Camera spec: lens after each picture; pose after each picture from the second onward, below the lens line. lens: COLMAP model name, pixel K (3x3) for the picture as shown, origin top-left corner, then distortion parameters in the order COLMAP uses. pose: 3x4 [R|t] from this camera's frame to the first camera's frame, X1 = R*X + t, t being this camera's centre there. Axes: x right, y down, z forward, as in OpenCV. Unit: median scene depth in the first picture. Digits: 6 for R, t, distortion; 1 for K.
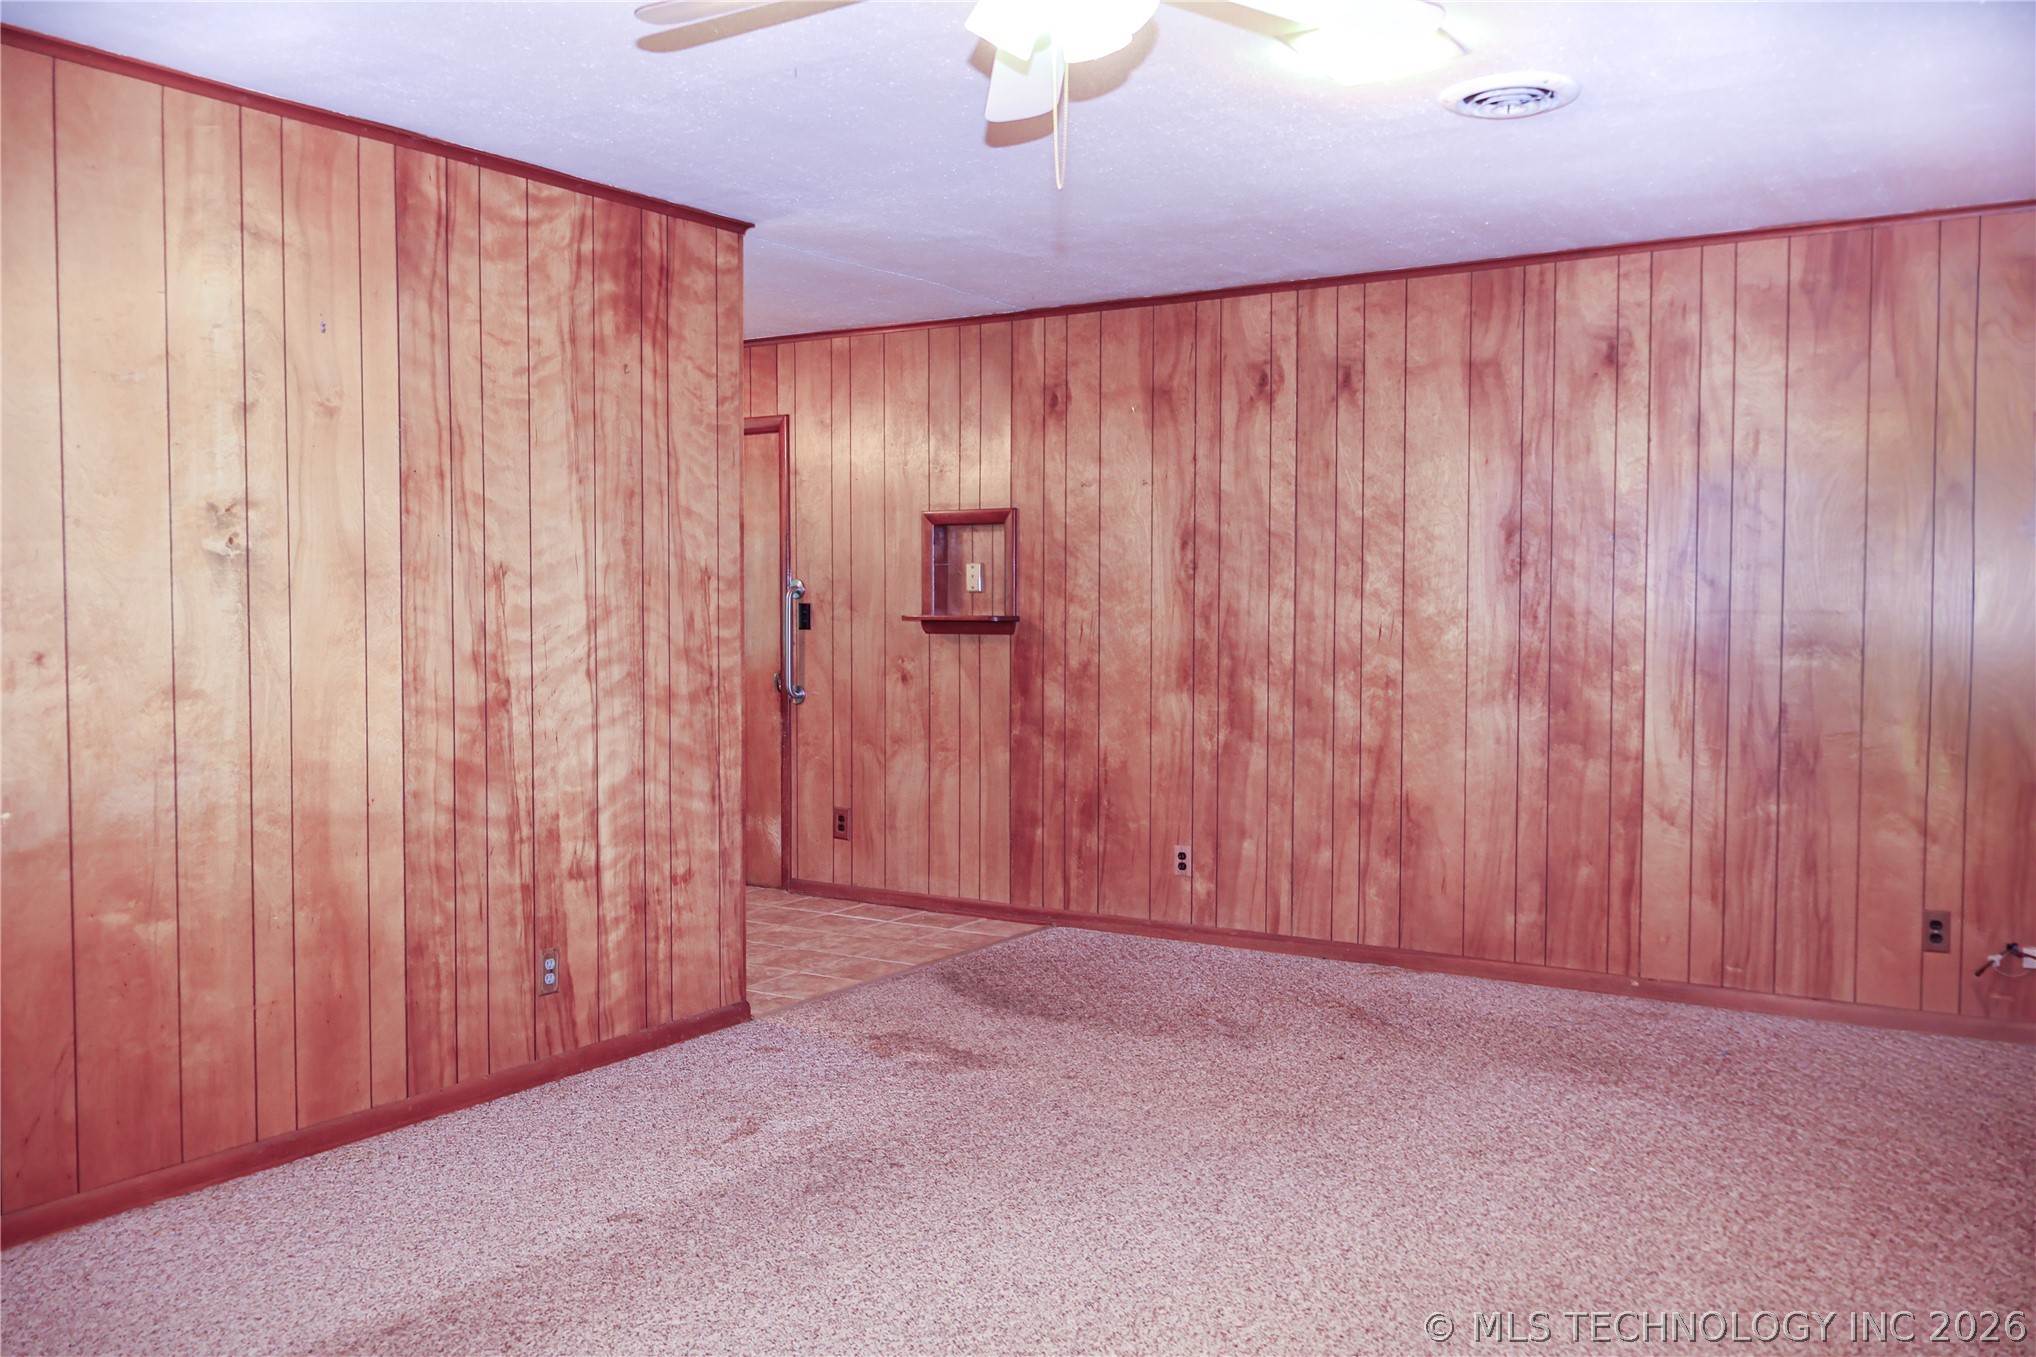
lens RADIAL K [[1700.1, 0, 1002.9], [0, 1700.1, 669.6], [0, 0, 1]] dist [-0.018879, 0.018465]
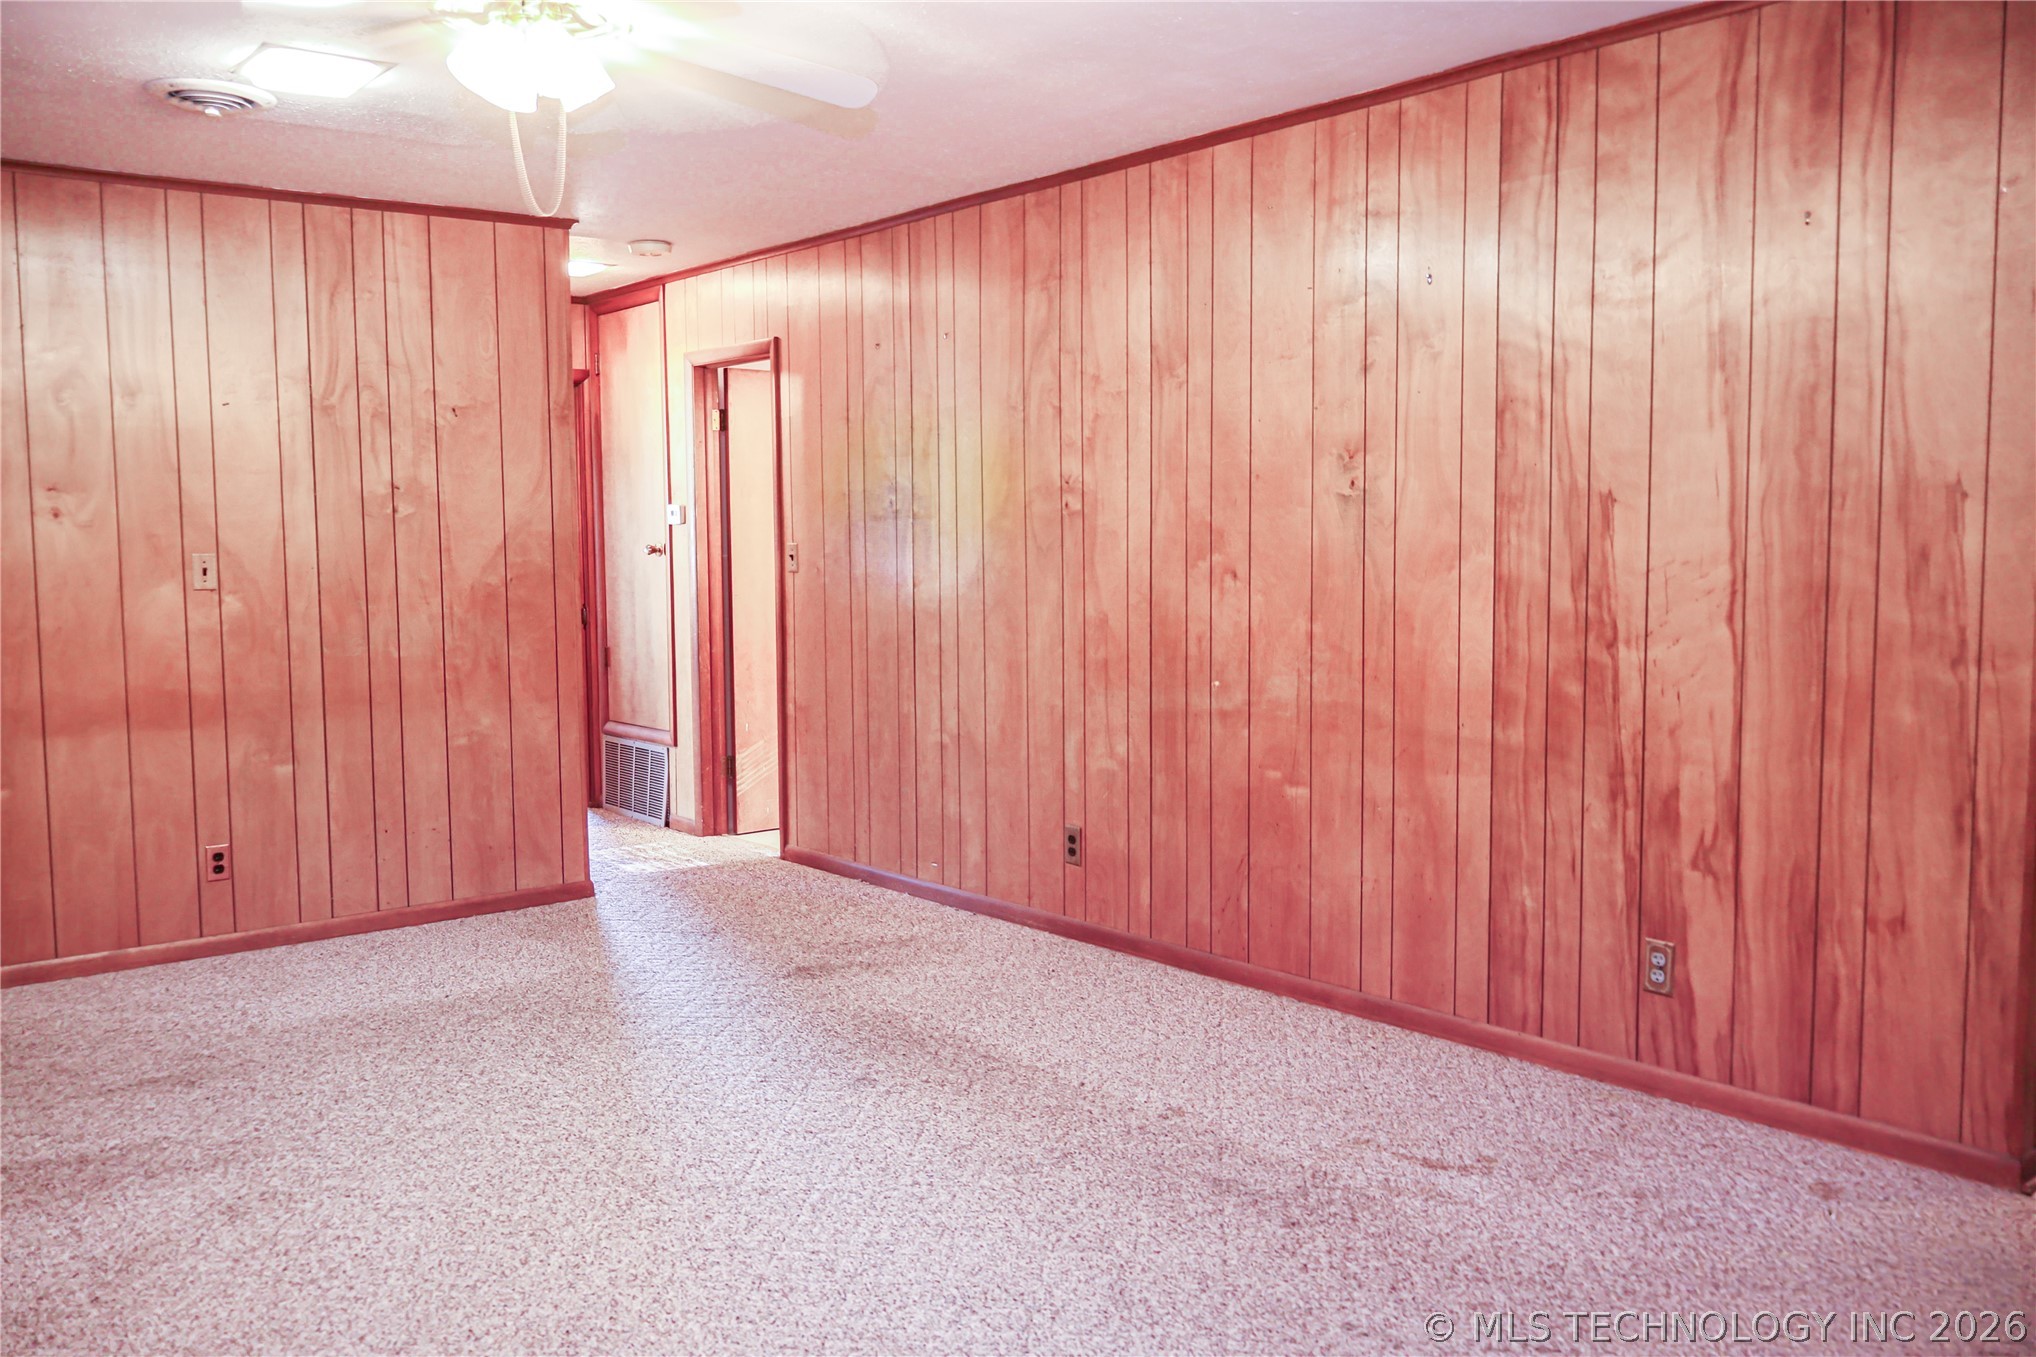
lens RADIAL K [[1700.1, 0, 1007.6], [0, 1700.1, 661.9], [0, 0, 1]] dist [-0.018879, 0.018465]
pose [[-0.296154, 0.077076, -0.952025, 0.548367], [-0.027063, 0.995661, 0.089027, -0.036498], [0.954757, 0.052130, -0.292784, 0.811644]]
